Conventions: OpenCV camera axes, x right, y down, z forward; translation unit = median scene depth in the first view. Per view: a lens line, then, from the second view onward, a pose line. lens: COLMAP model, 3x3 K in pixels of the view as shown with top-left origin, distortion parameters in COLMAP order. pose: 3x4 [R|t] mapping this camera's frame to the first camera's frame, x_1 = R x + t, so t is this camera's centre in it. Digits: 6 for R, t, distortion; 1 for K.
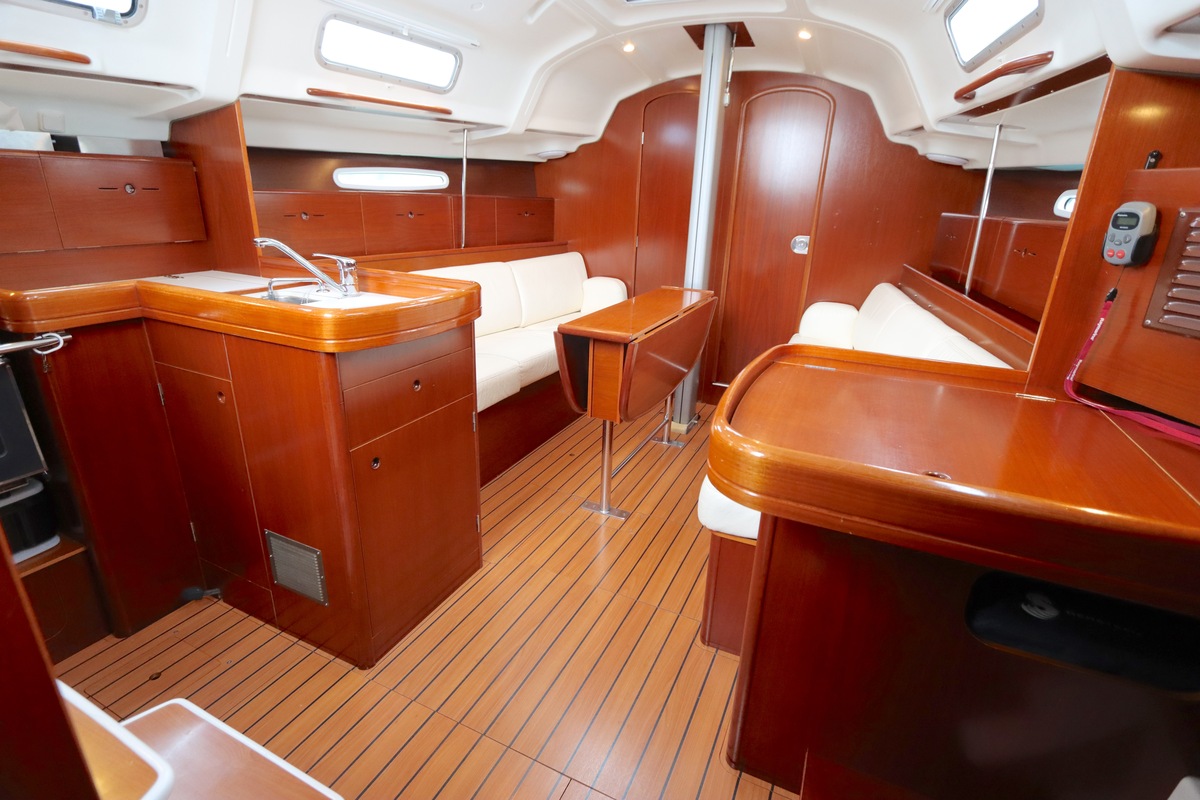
lens RADIAL K [[570.7, 0, 601.6], [0, 570.7, 396.6], [0, 0, 1]] dist [-0.015176, 0.000756]
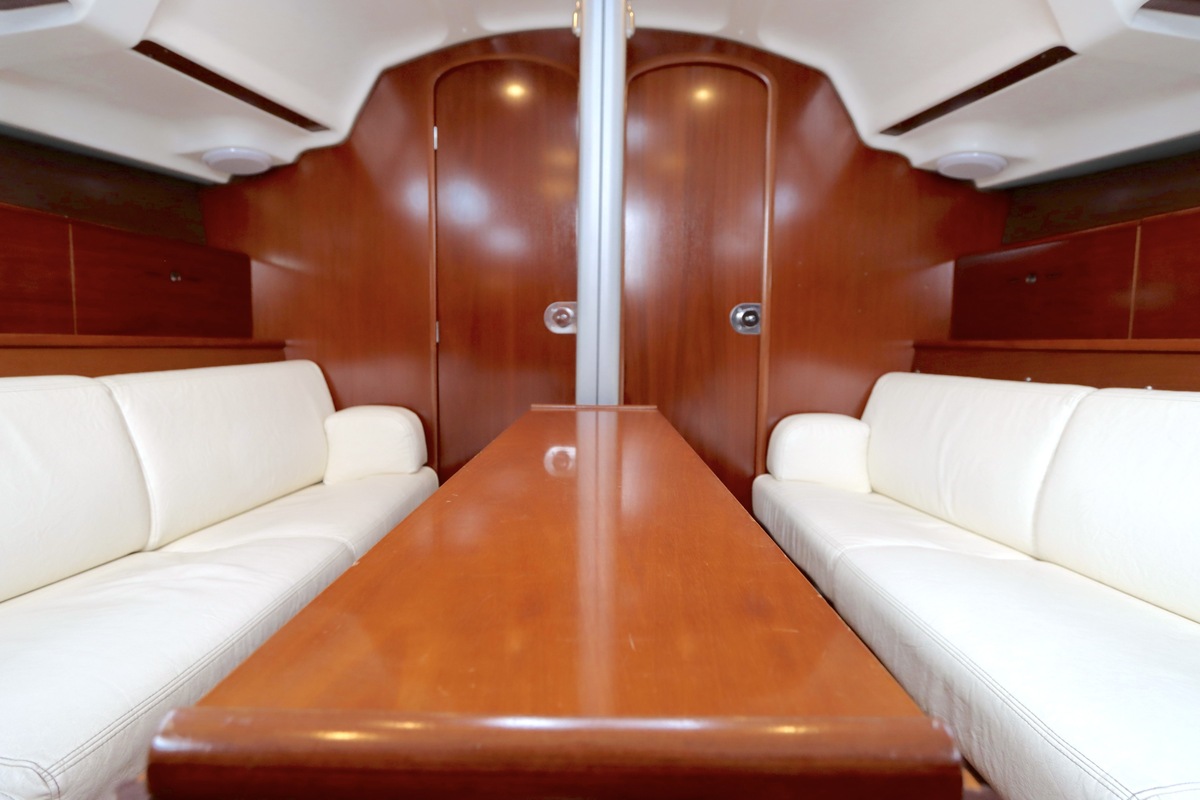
lens RADIAL K [[584.5, 0, 600.0], [0, 584.5, 395.6], [0, 0, 1]] dist [-0.018272, 0.000310]
pose [[0.909691, -0.063617, 0.410384, -0.037831], [0.162732, 0.963774, -0.211325, -0.142505], [-0.382073, 0.259023, 0.887089, 0.845790]]
